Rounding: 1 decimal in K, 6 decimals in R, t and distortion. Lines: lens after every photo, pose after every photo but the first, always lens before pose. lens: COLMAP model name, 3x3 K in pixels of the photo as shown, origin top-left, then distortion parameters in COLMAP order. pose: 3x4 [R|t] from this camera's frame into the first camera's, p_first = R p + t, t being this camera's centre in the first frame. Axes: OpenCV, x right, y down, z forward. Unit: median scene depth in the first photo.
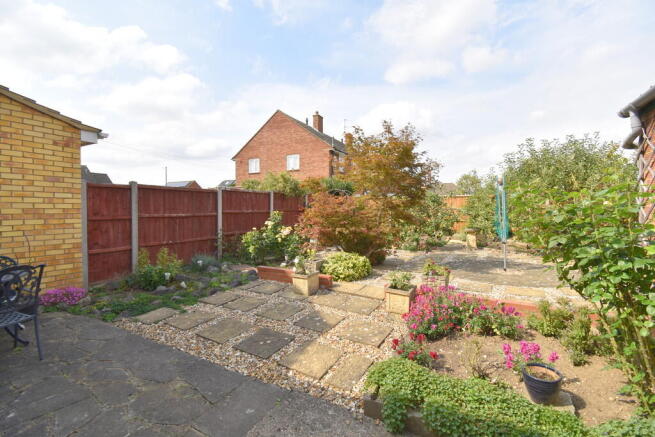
lens RADIAL K [[280.6, 0, 327.5], [0, 280.6, 218.5], [0, 0, 1]] dist [0.000748, -0.011727]
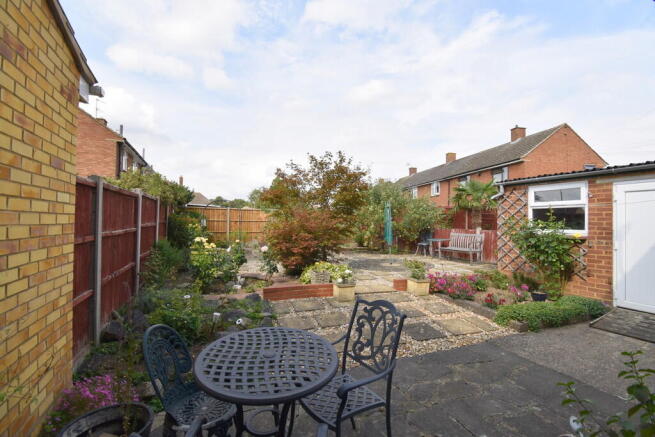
lens RADIAL K [[286.6, 0, 327.5], [0, 286.6, 218.5], [0, 0, 1]] dist [0.013004, -0.021493]
pose [[0.645265, 0.016093, 0.763789, -0.613908], [0.010656, 0.999491, -0.030061, -0.015225], [-0.763884, 0.027536, 0.644766, 0.190320]]
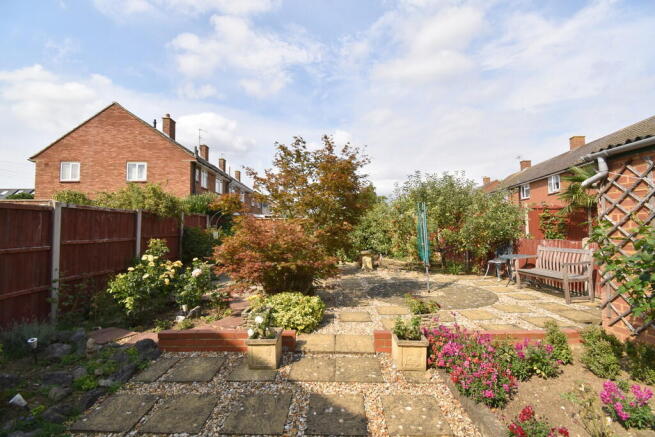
lens RADIAL K [[286.6, 0, 327.5], [0, 286.6, 218.5], [0, 0, 1]] dist [0.013004, -0.021493]
pose [[0.866815, 0.012012, 0.498486, -0.185415], [0.022936, 0.997691, -0.063924, -0.024821], [-0.498103, 0.066844, 0.864538, 0.184482]]
